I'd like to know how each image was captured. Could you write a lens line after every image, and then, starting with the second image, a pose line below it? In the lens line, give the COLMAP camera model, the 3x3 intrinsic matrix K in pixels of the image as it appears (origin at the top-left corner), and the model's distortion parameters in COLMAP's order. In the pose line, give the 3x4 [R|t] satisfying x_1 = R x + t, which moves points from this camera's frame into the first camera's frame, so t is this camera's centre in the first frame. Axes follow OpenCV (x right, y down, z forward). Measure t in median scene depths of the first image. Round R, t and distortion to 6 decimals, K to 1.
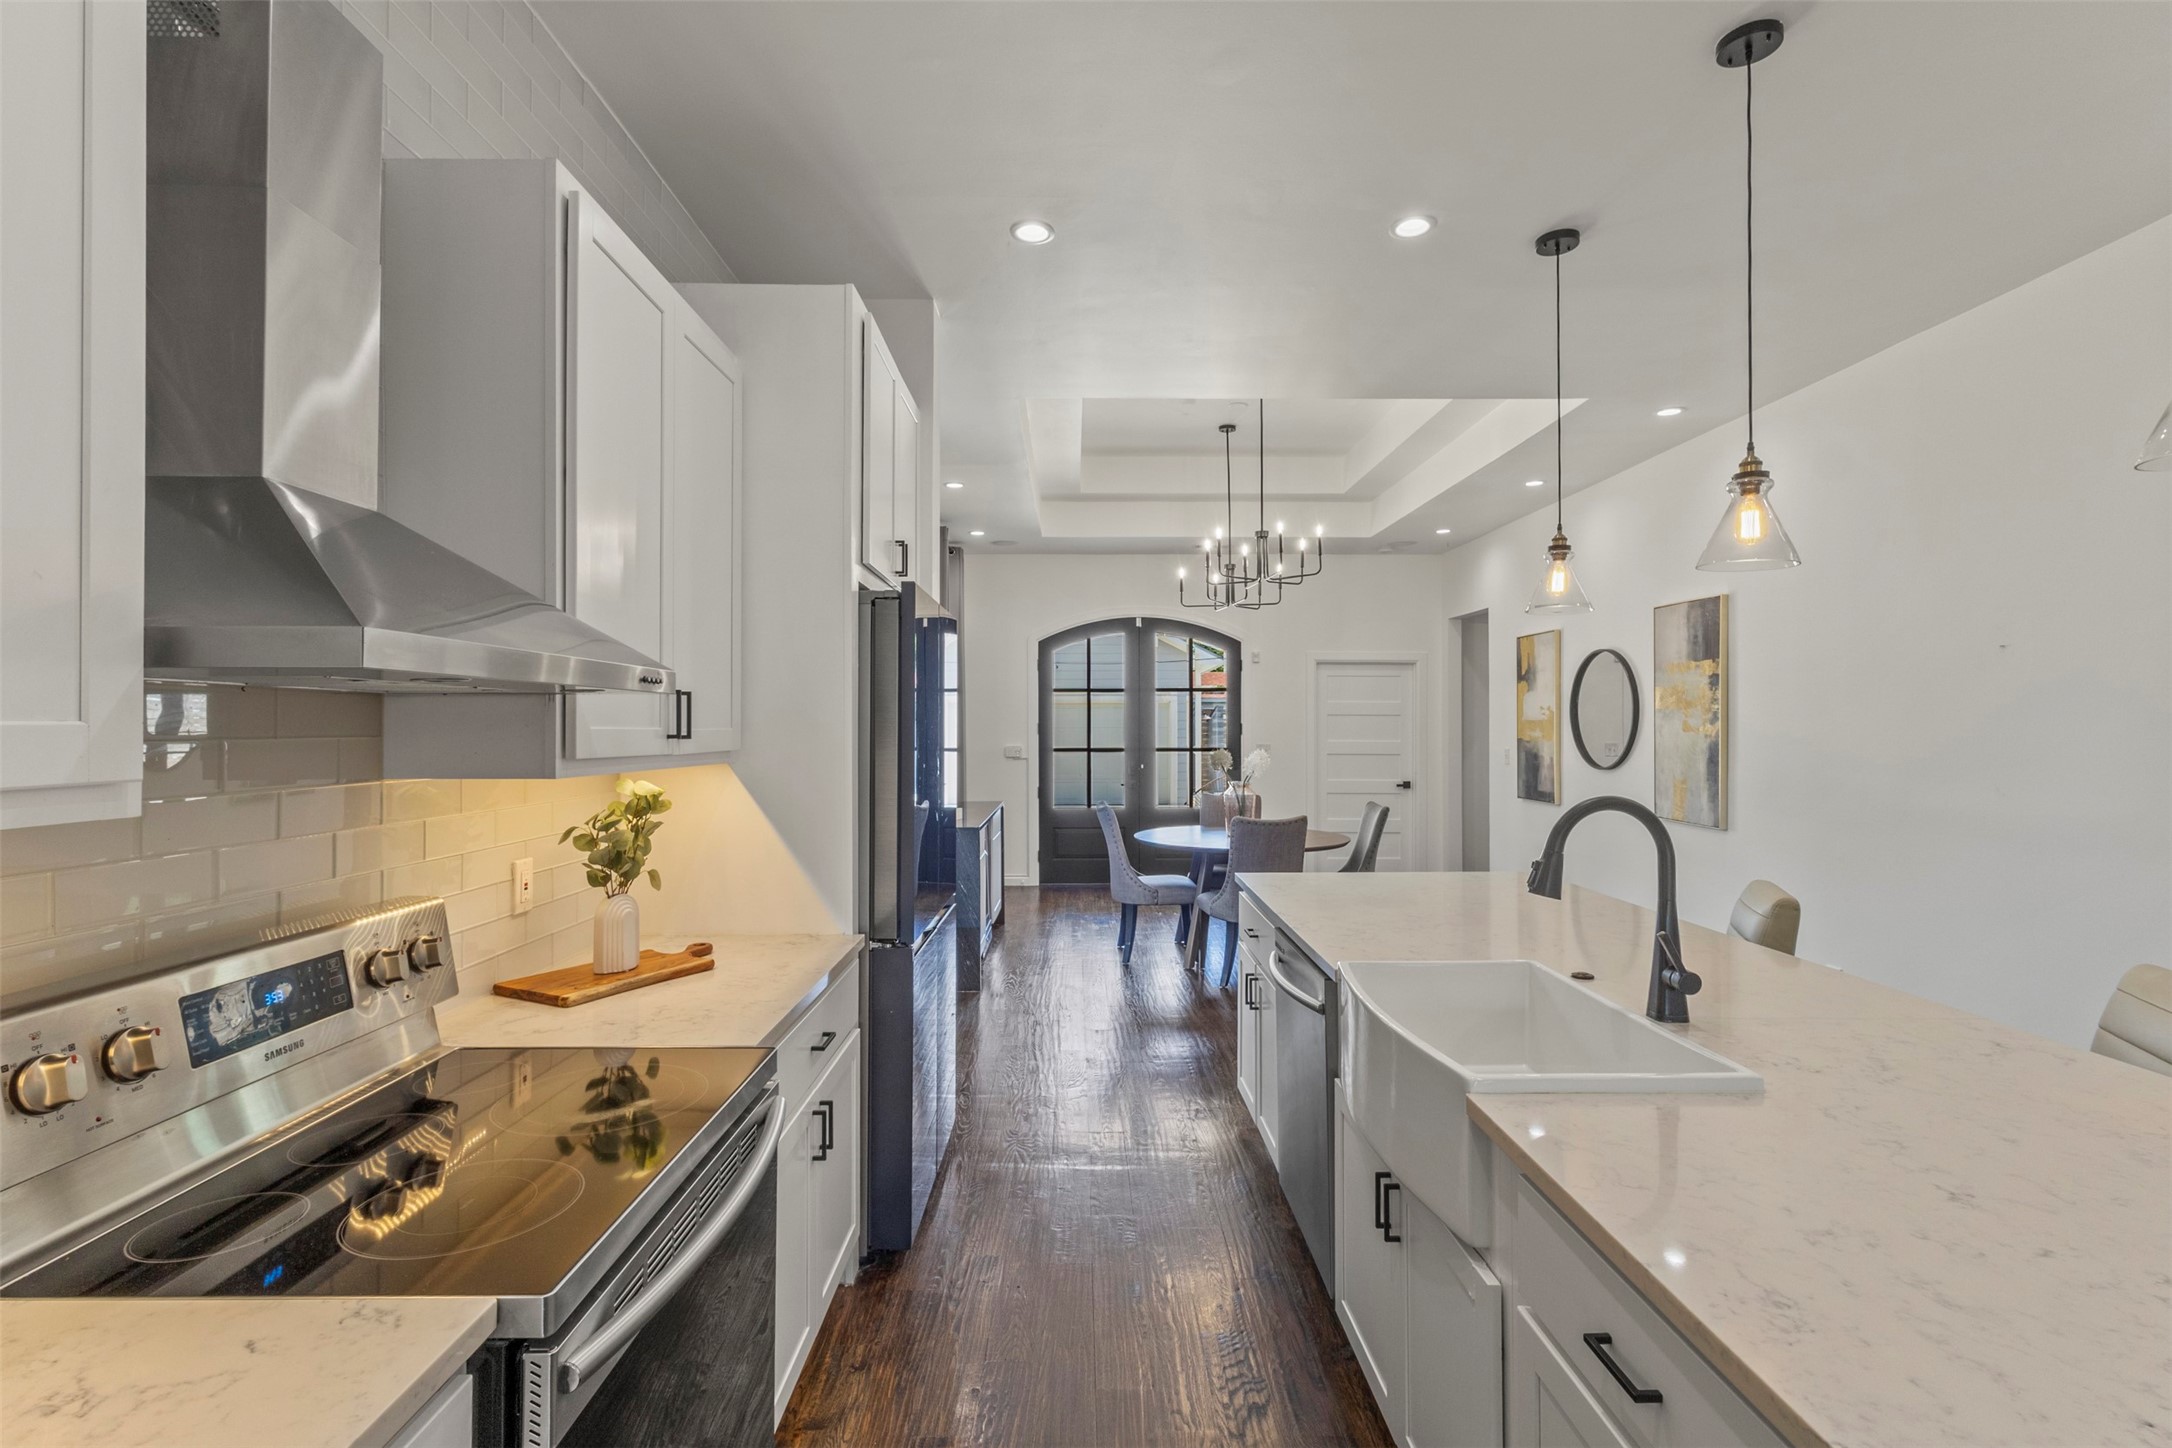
lens RADIAL K [[1008.5, 0, 1093.6], [0, 1008.5, 719.1], [0, 0, 1]] dist [0.003531, 0.001026]
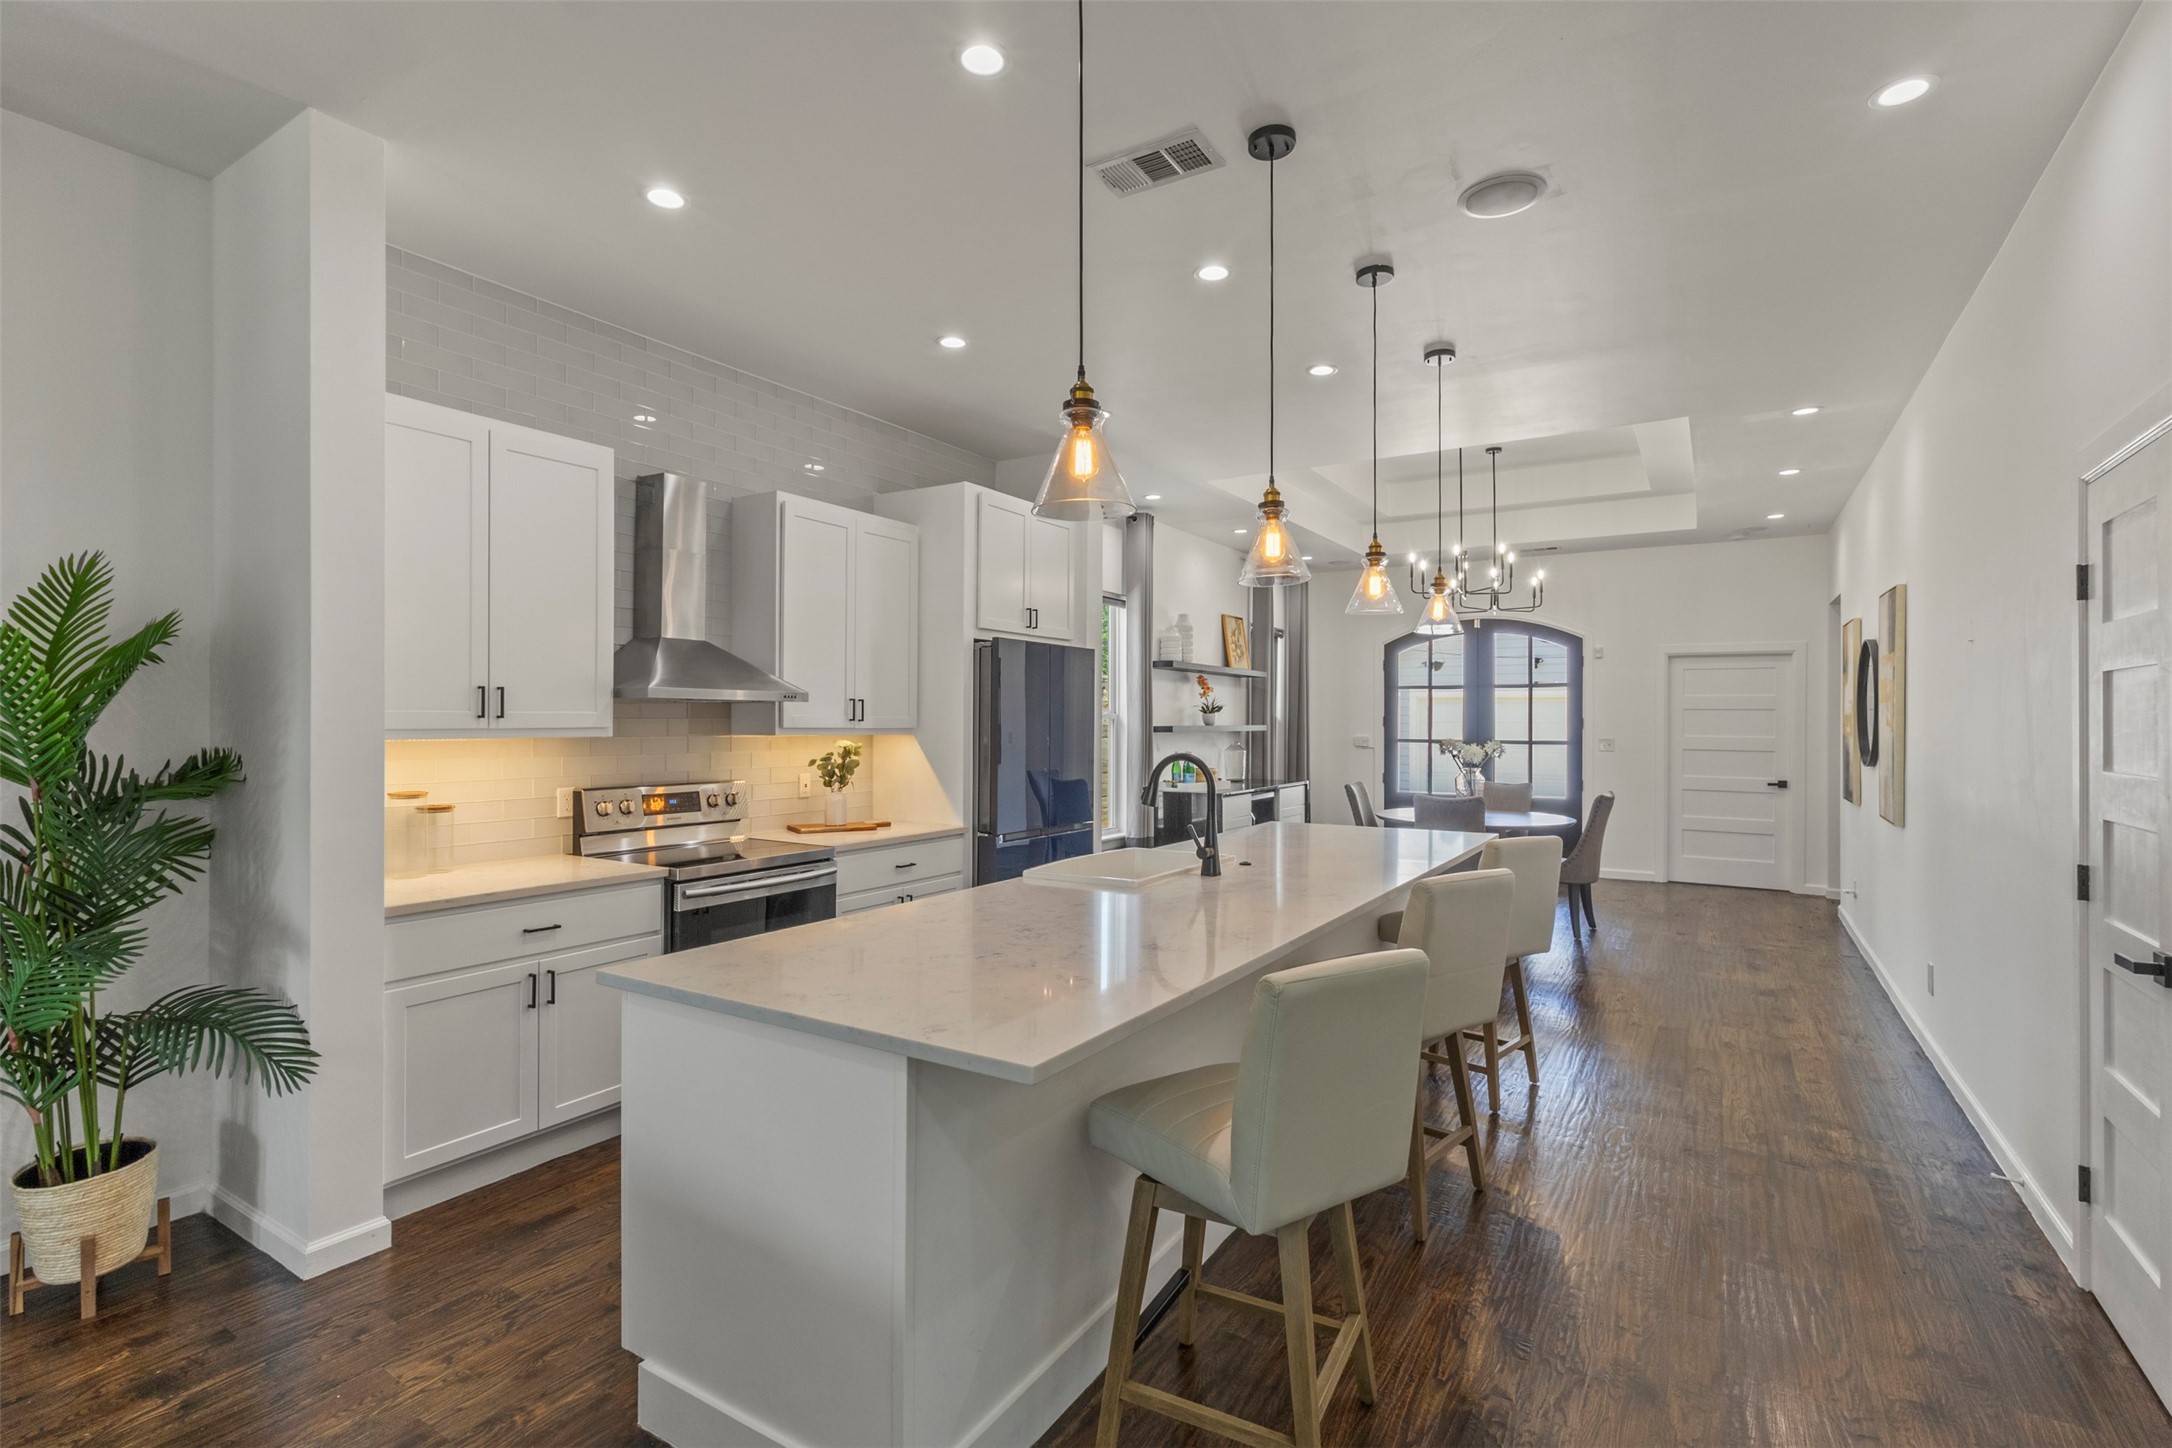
lens RADIAL K [[1008.5, 0, 1094.4], [0, 1008.5, 725.7], [0, 0, 1]] dist [0.003531, 0.001026]
pose [[0.844604, 0.008211, -0.535328, 0.512450], [-0.001736, 0.999919, 0.012598, 0.000198], [0.535388, -0.009711, 0.844550, -0.242873]]
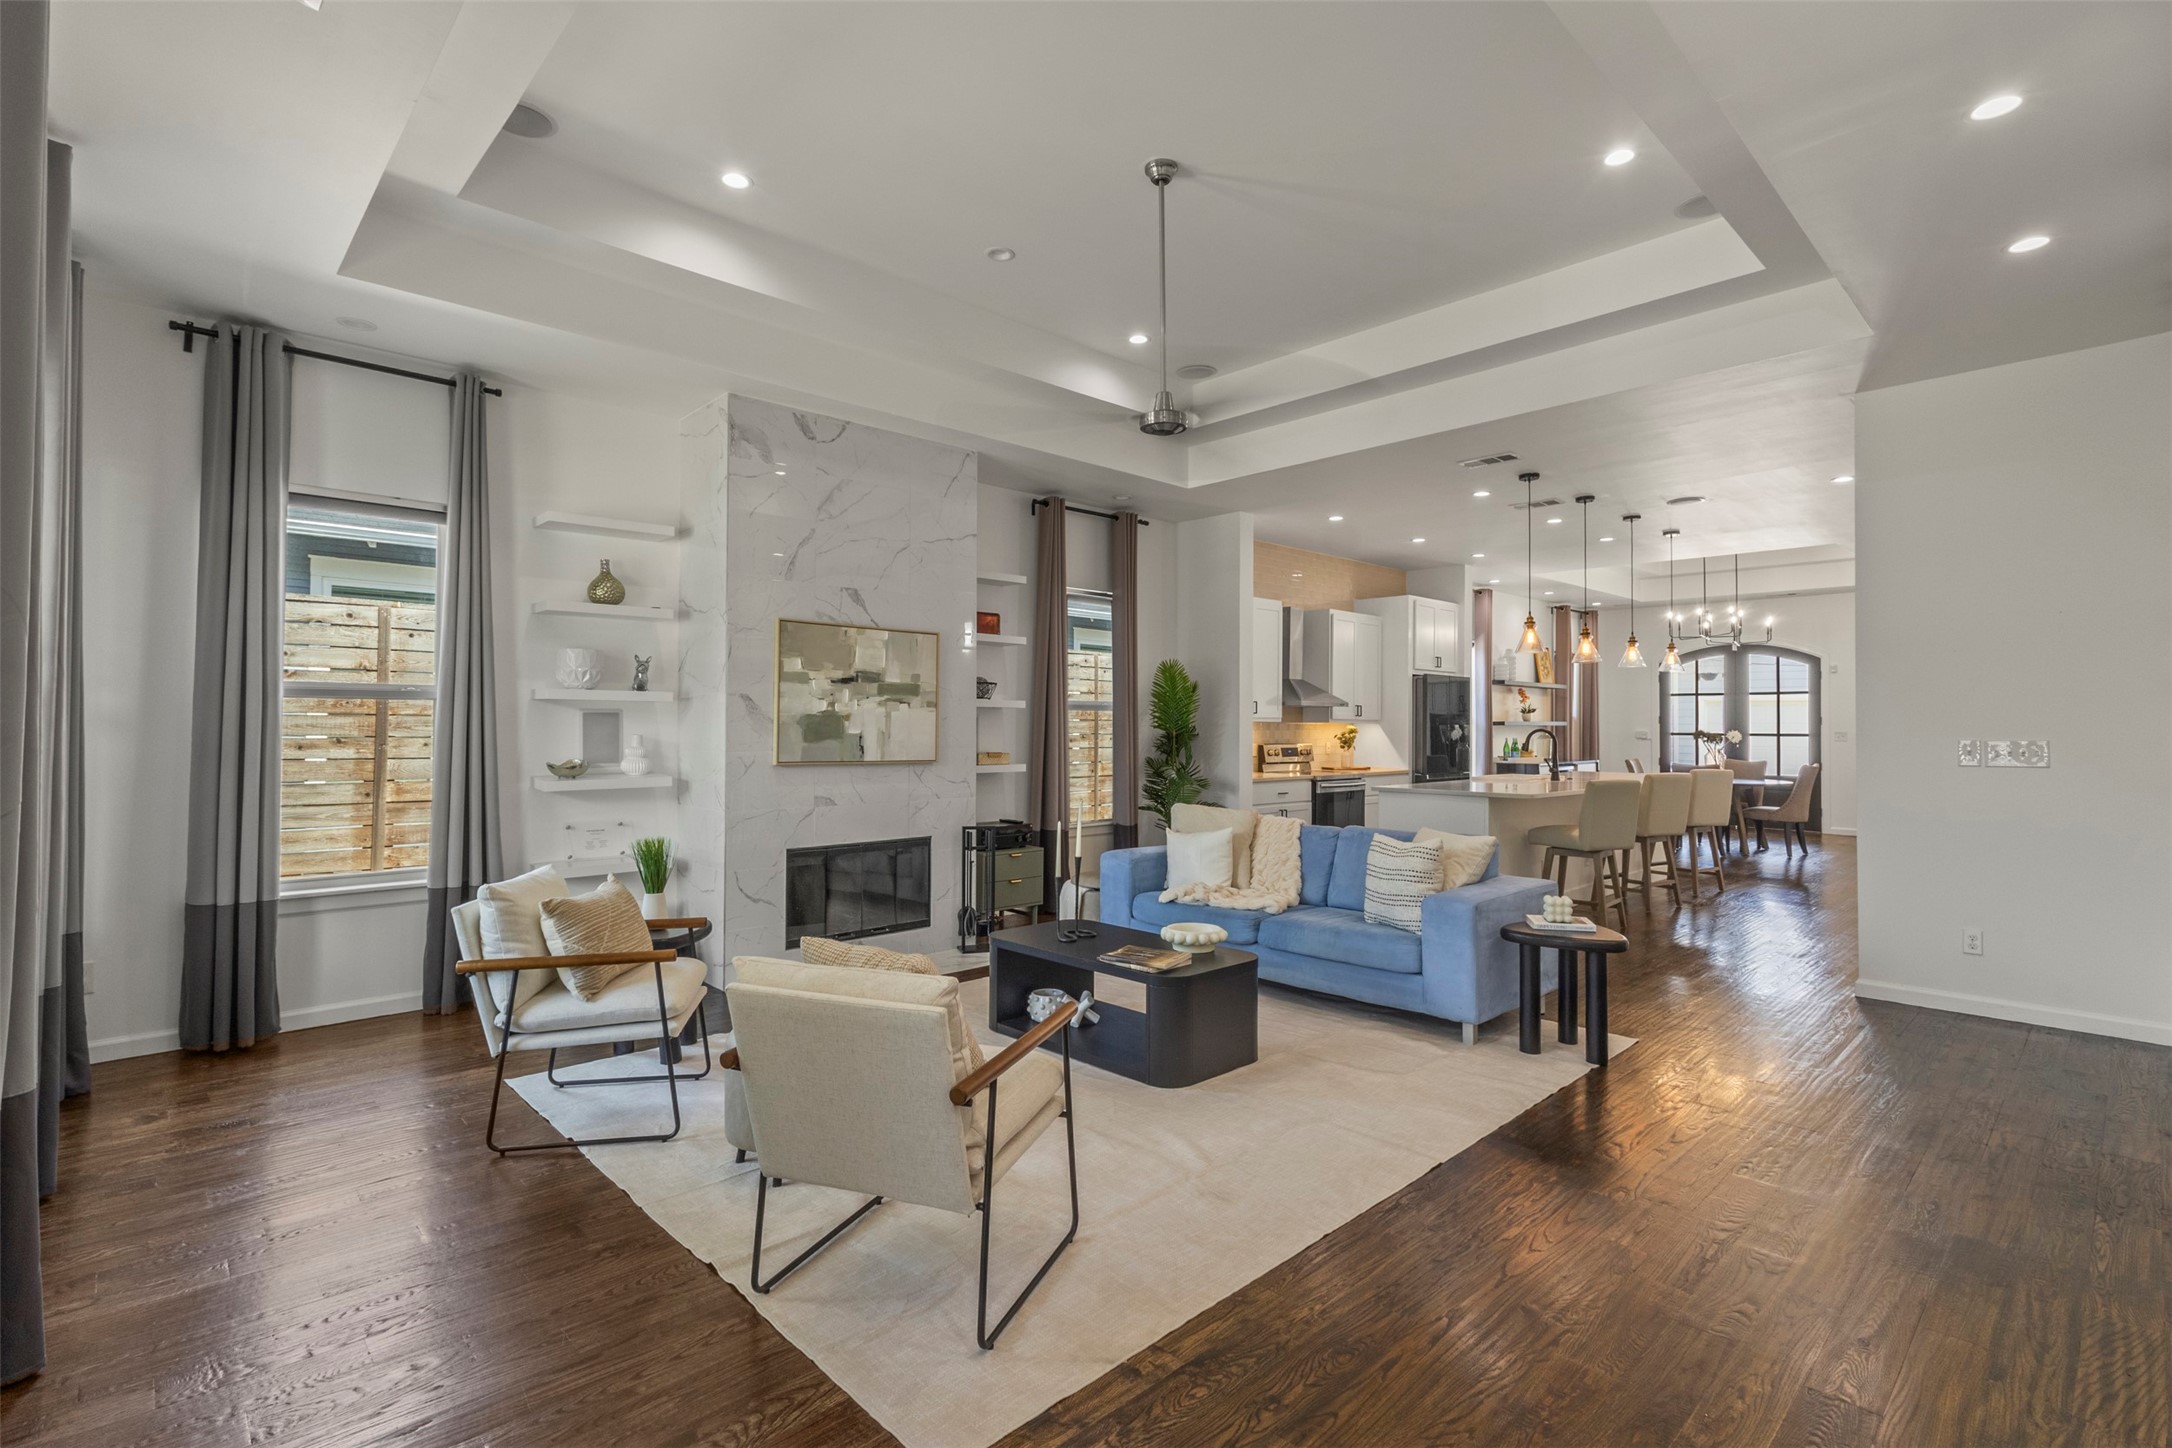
lens RADIAL K [[1008.5, 0, 1092.5], [0, 1008.5, 721.8], [0, 0, 1]] dist [0.003531, 0.001026]
pose [[0.683163, 0.003308, -0.730258, 0.882849], [-0.000417, 0.999991, 0.004140, 0.011146], [0.730266, -0.002524, 0.683158, -1.256074]]
